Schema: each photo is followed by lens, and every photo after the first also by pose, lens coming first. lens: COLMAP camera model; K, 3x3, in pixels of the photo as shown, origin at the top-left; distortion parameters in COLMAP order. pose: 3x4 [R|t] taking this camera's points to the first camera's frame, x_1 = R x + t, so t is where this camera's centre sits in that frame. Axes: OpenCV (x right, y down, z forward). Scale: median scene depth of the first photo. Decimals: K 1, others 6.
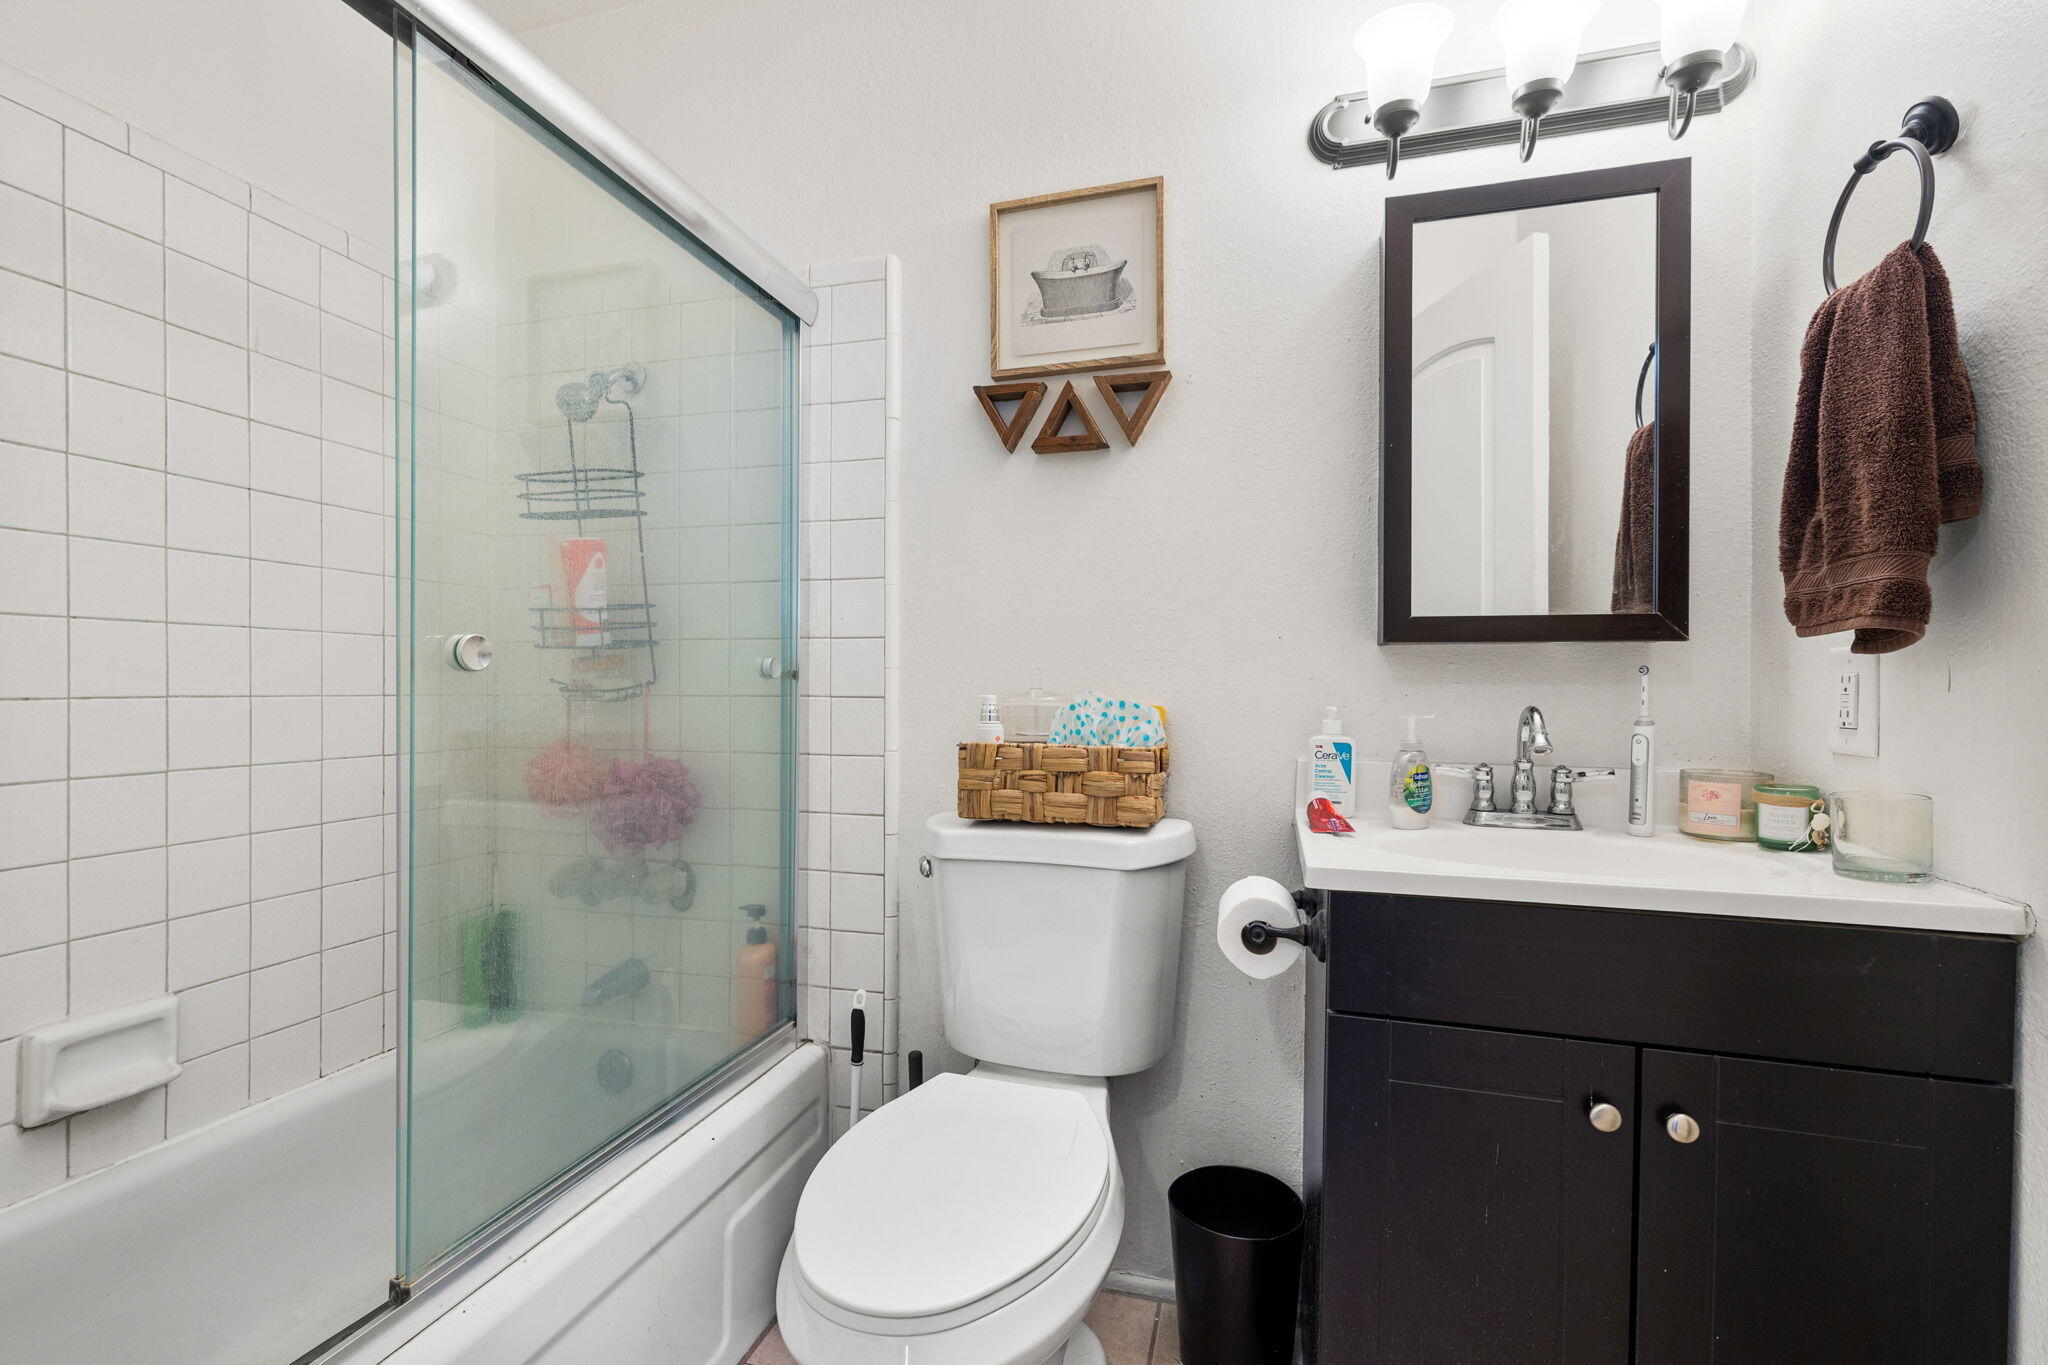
lens RADIAL K [[871.7, 0, 1031.5], [0, 871.7, 672.7], [0, 0, 1]] dist [0.002366, -0.000178]
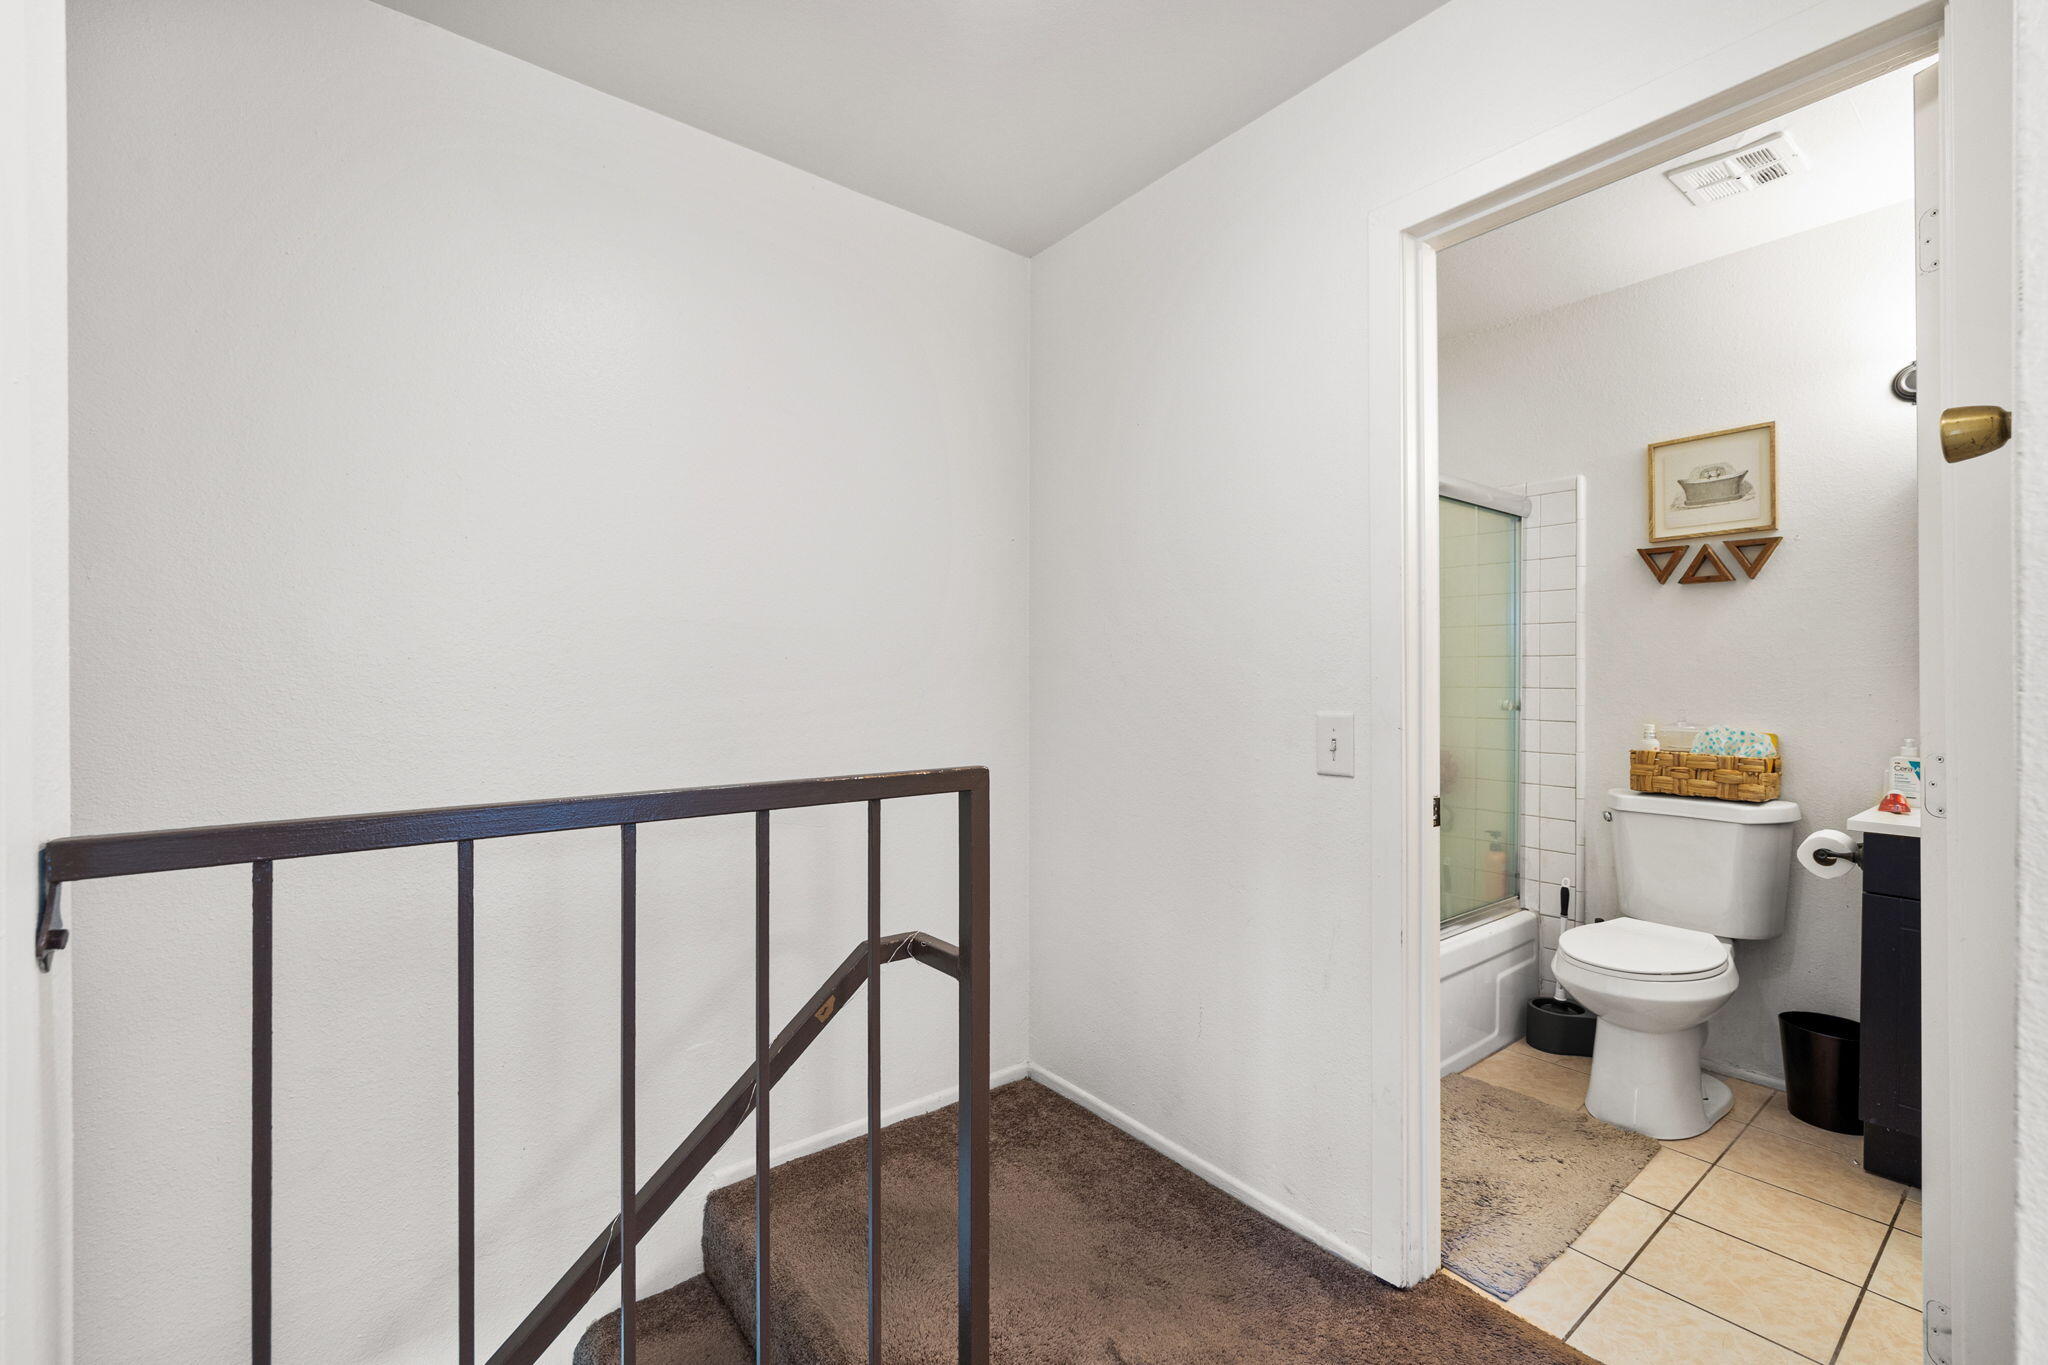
lens RADIAL K [[871.7, 0, 1031.5], [0, 871.7, 672.7], [0, 0, 1]] dist [0.002366, -0.000178]
pose [[0.808610, -0.002504, -0.588339, -0.019575], [0.007832, 0.999948, 0.006509, -0.102486], [0.588292, -0.009872, 0.808588, -1.209742]]
